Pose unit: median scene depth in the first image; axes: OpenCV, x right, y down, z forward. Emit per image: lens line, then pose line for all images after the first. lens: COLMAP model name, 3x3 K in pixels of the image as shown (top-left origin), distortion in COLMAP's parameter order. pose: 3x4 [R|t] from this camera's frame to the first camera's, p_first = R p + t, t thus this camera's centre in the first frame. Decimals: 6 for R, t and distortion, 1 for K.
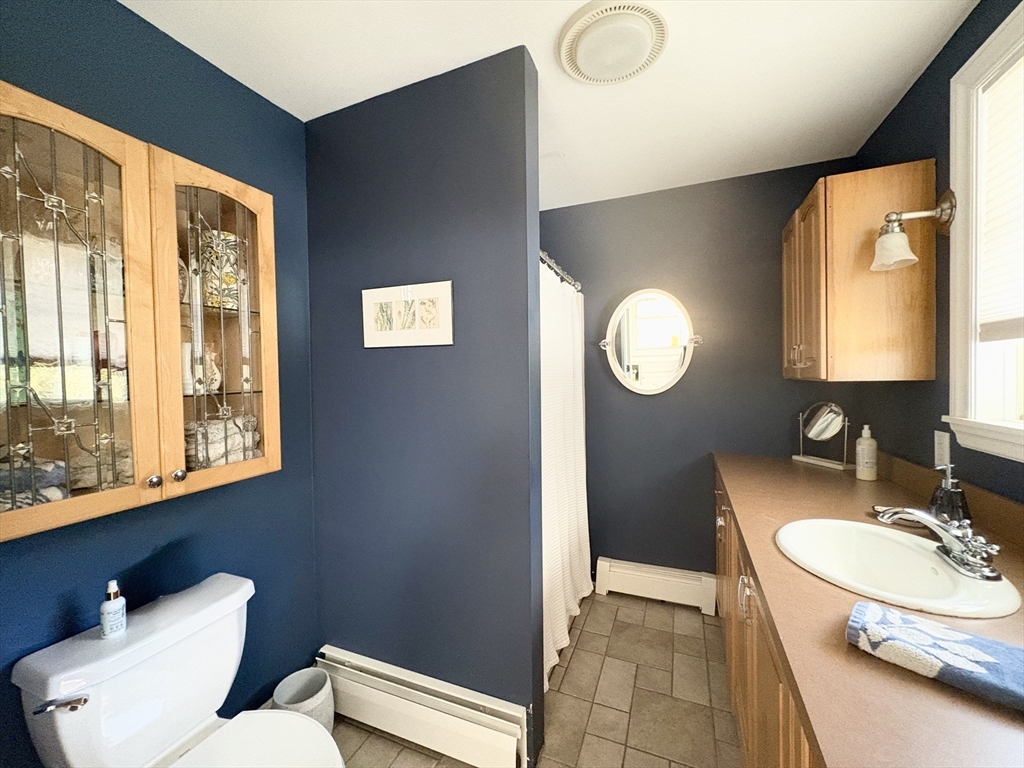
lens RADIAL K [[409.9, 0, 509.4], [0, 409.9, 383.2], [0, 0, 1]] dist [-0.000619, 0.000072]
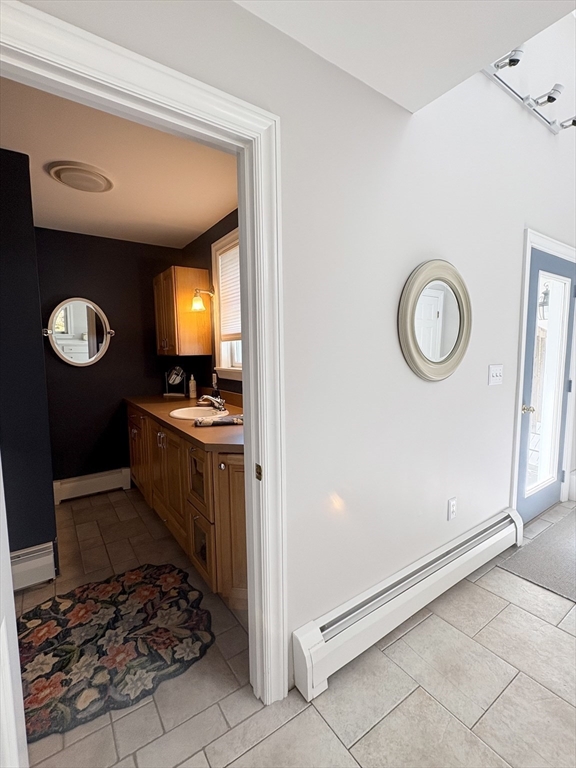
lens RADIAL K [[353.8, 0, 288.2], [0, 353.8, 385.1], [0, 0, 1]] dist [0.000740, -0.000036]
pose [[0.538541, -0.074003, 0.839343, -0.523966], [0.023658, 0.997071, 0.072730, 0.027676], [-0.842267, -0.019311, 0.538715, -0.541421]]
